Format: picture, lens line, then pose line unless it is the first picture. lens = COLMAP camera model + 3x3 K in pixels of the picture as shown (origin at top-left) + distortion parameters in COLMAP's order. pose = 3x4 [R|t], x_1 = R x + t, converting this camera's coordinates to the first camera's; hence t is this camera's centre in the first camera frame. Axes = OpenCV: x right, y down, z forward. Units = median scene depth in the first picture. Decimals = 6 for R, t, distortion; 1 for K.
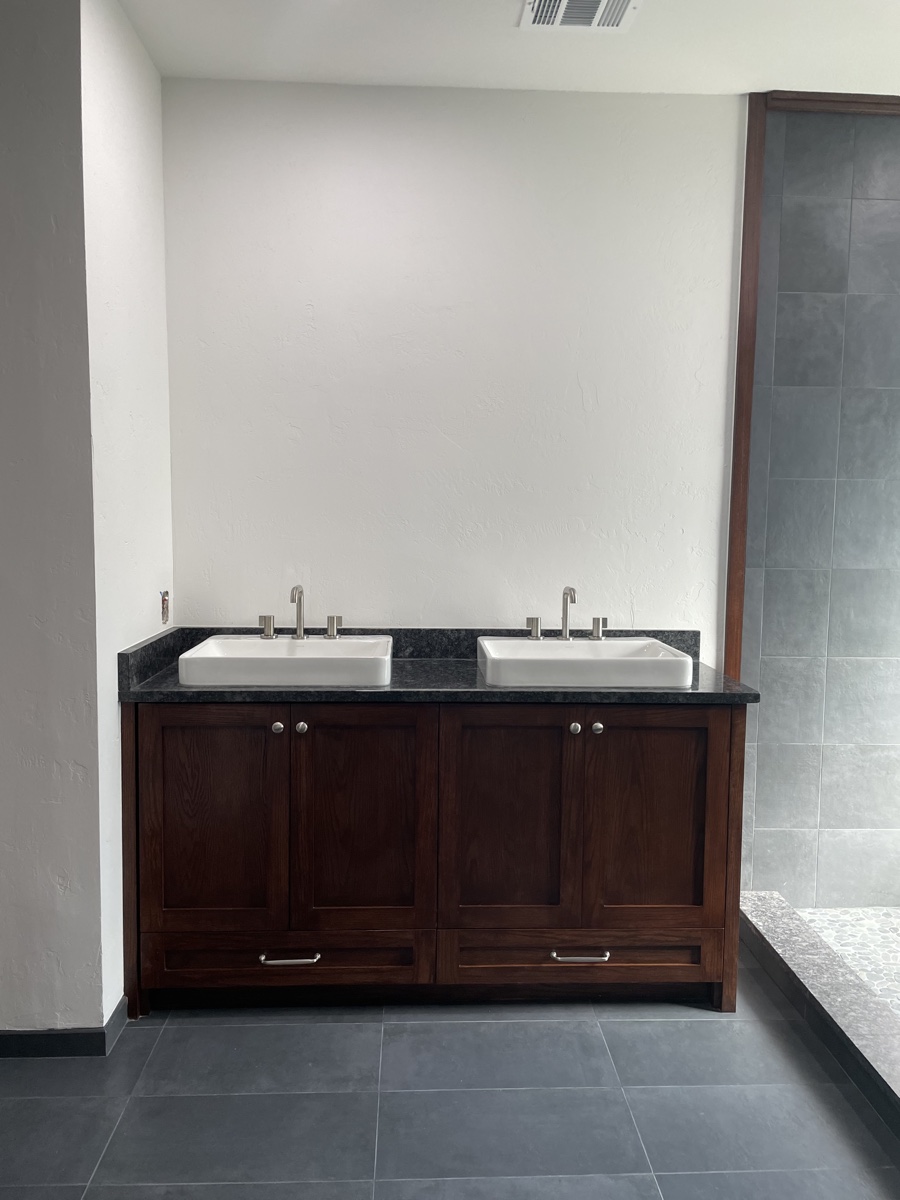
lens RADIAL K [[903.0, 0, 453.8], [0, 903.0, 593.5], [0, 0, 1]] dist [0.092740, -0.125324]
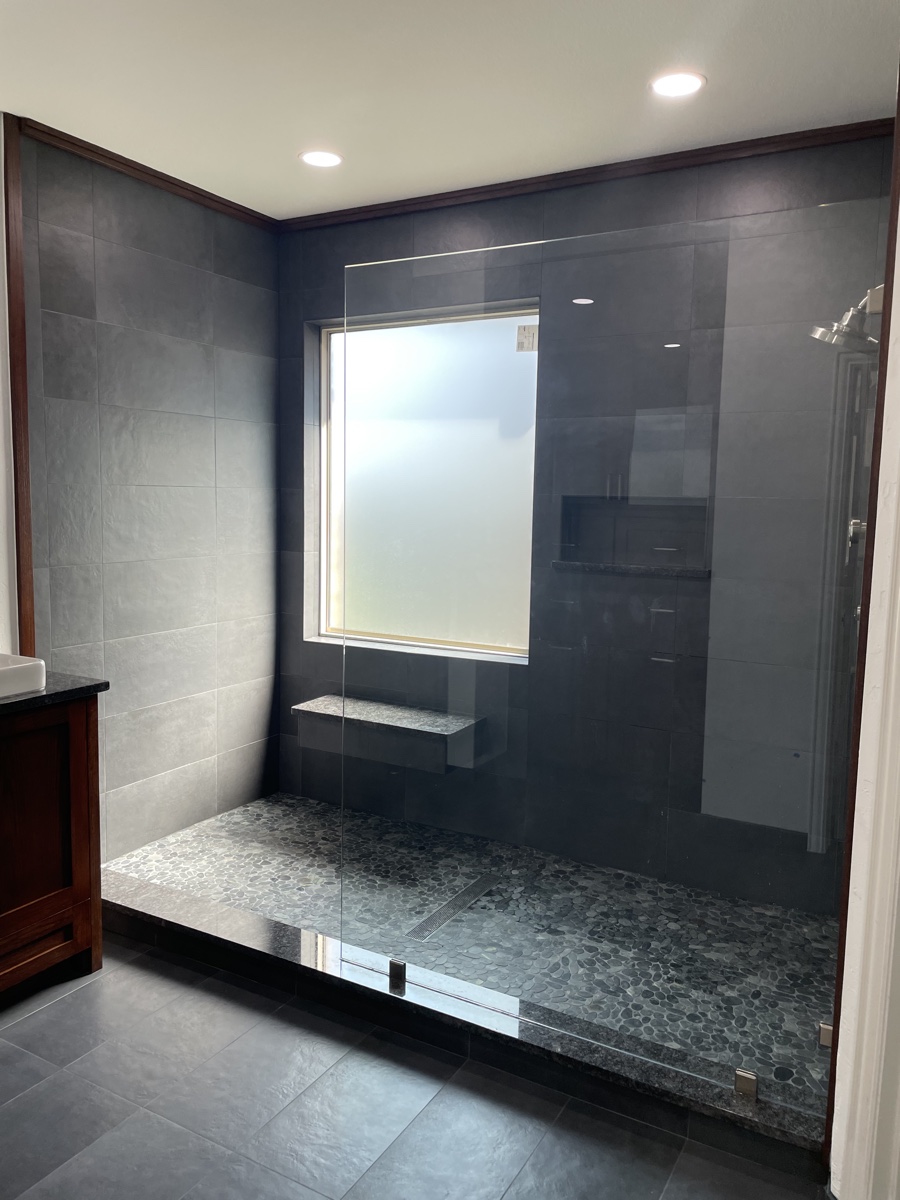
lens RADIAL K [[903.0, 0, 455.9], [0, 903.0, 587.9], [0, 0, 1]] dist [0.092740, -0.125324]
pose [[0.530586, -0.091962, 0.842628, -0.324923], [0.063943, 0.995607, 0.068394, -0.048150], [-0.845216, 0.017591, 0.534136, 0.026132]]
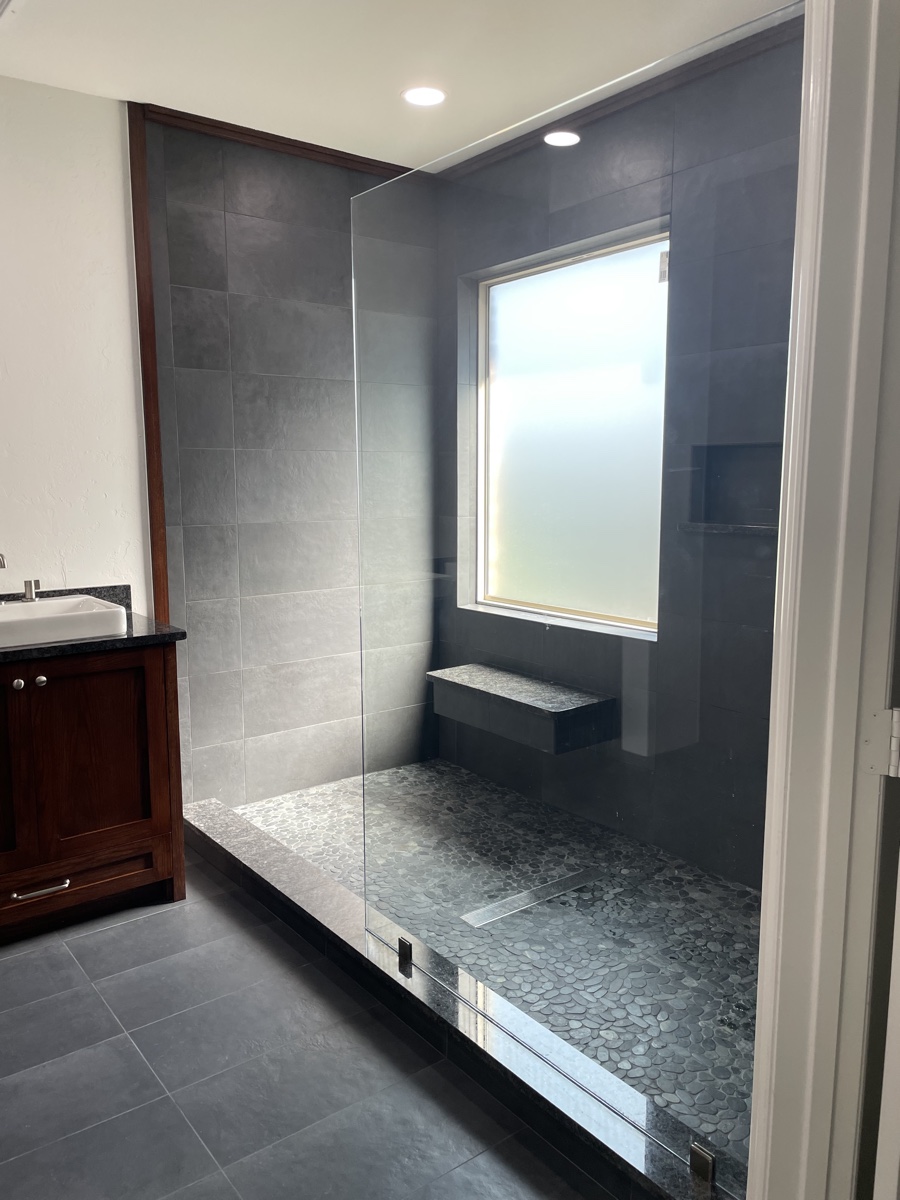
lens RADIAL K [[903.0, 0, 460.4], [0, 903.0, 591.2], [0, 0, 1]] dist [0.092740, -0.125324]
pose [[0.814442, -0.091325, 0.573013, -0.042890], [0.065092, 0.995683, 0.066171, 0.001452], [-0.576582, -0.016594, 0.816871, -0.154567]]
